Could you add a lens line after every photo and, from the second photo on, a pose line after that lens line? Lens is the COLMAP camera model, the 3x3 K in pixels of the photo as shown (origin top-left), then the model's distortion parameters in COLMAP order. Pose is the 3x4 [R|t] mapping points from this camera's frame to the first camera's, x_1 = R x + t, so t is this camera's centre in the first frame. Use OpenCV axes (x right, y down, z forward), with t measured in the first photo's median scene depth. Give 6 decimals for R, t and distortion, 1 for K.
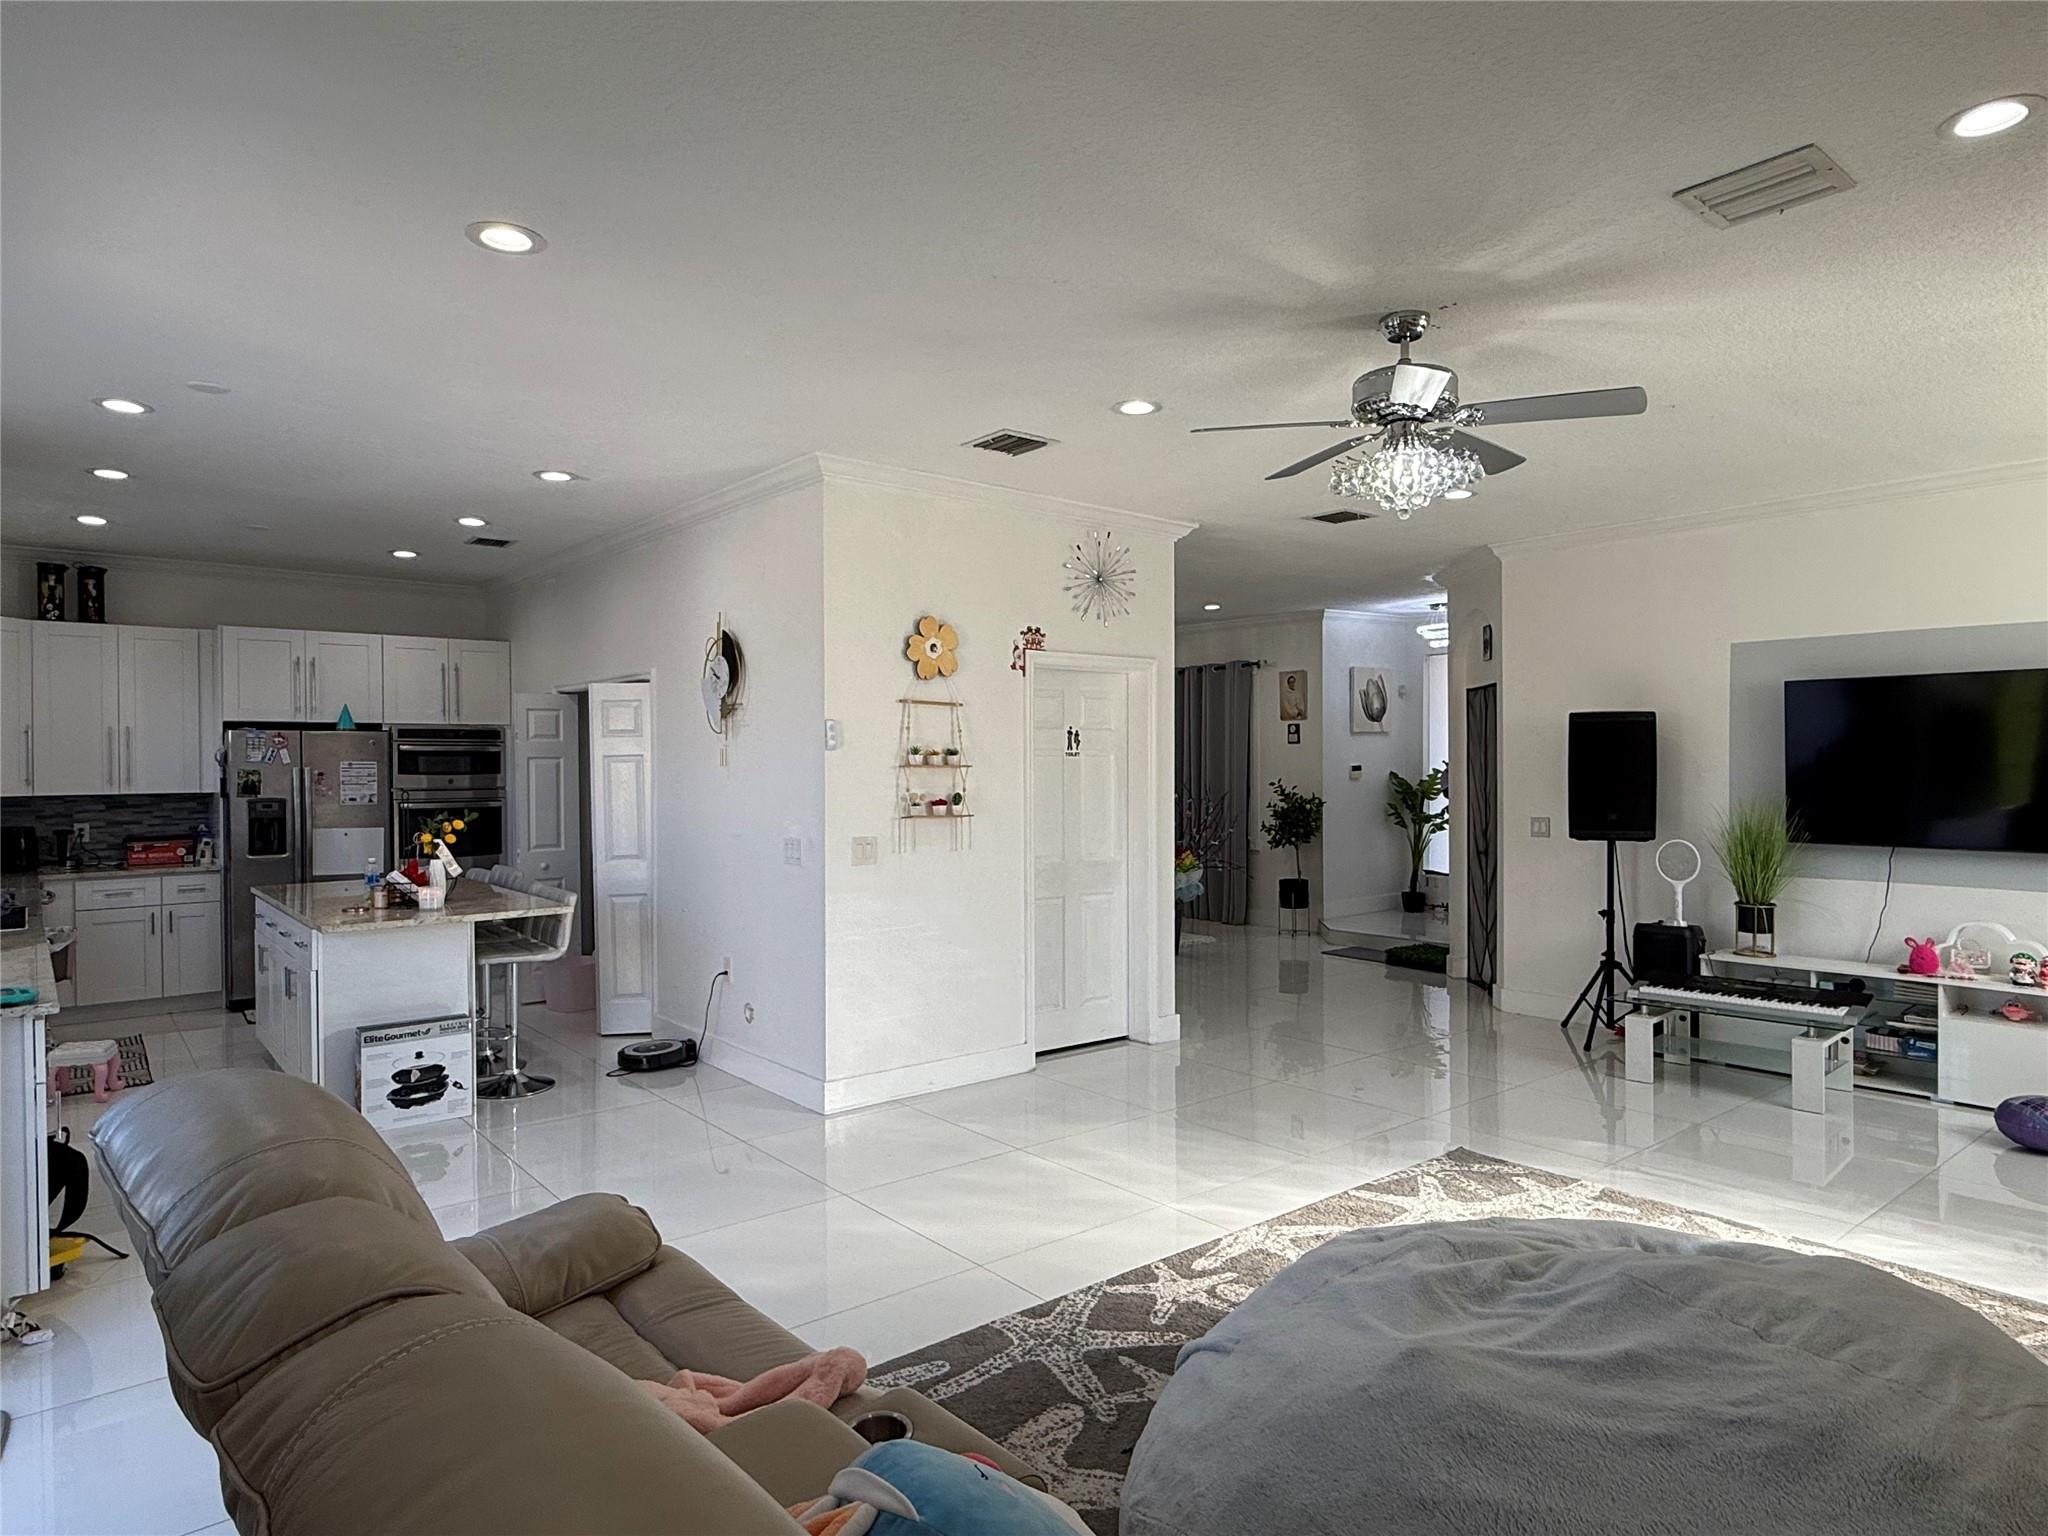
lens RADIAL K [[1195.5, 0, 1024.0], [0, 1195.5, 768.0], [0, 0, 1]] dist [0.018495, -0.000303]
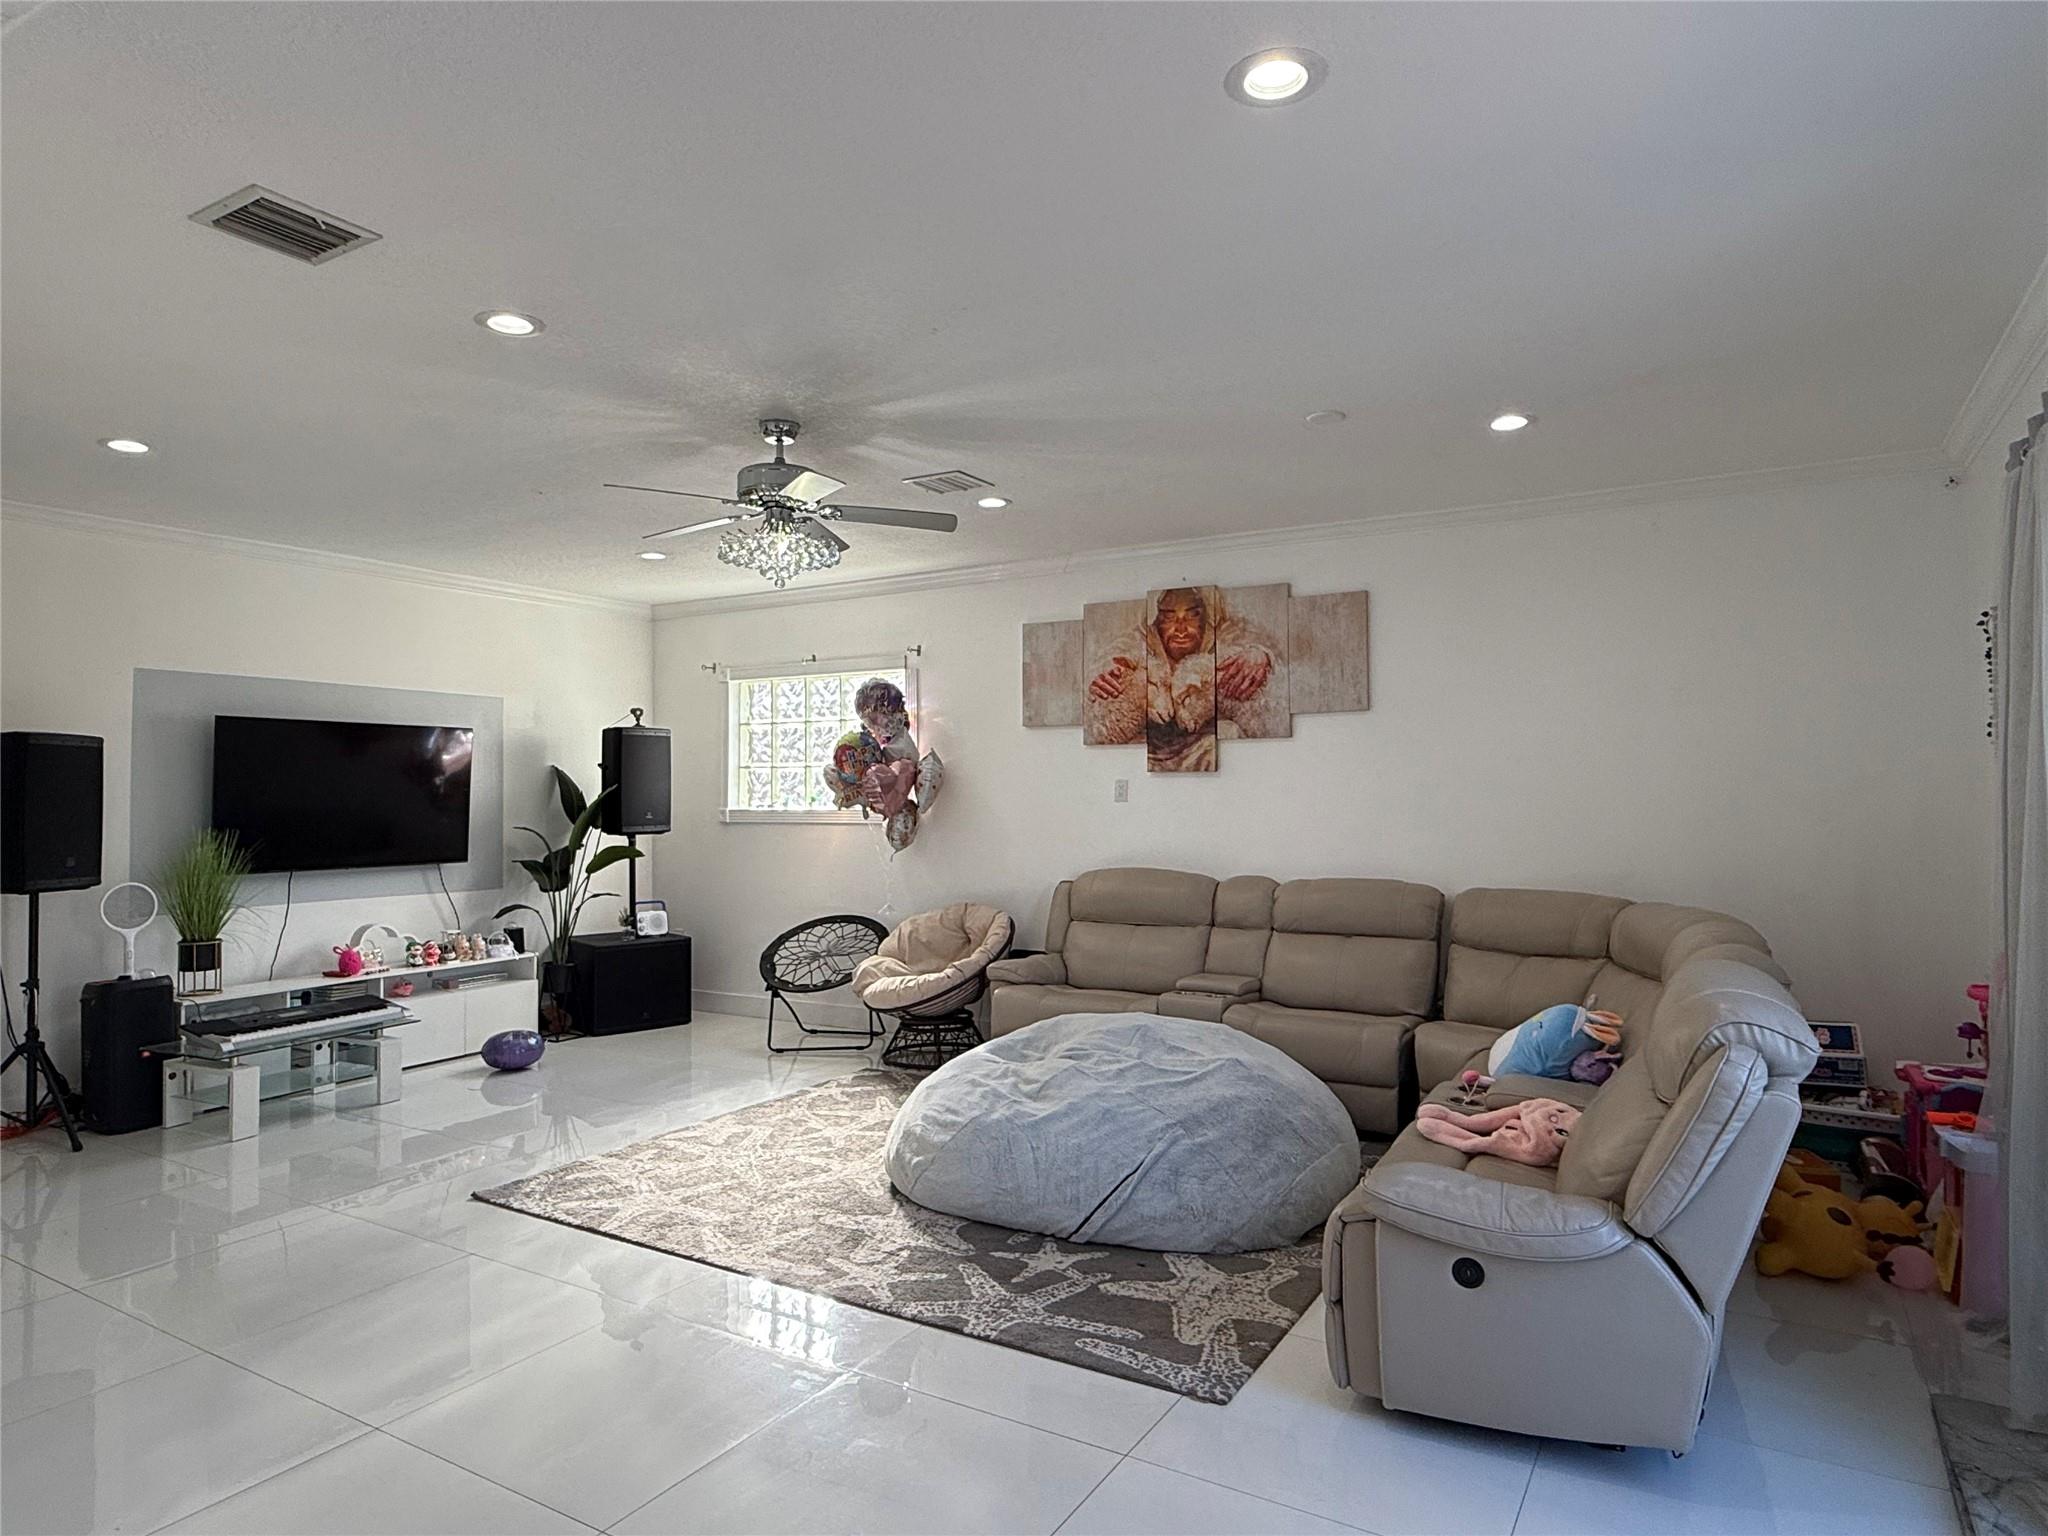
lens RADIAL K [[1195.5, 0, 1024.0], [0, 1195.5, 768.0], [0, 0, 1]] dist [0.018495, -0.000303]
pose [[-0.332491, 0.029219, 0.942654, -0.726665], [0.007440, 0.999570, -0.028358, 0.008144], [-0.943077, -0.002415, -0.332566, 0.946520]]
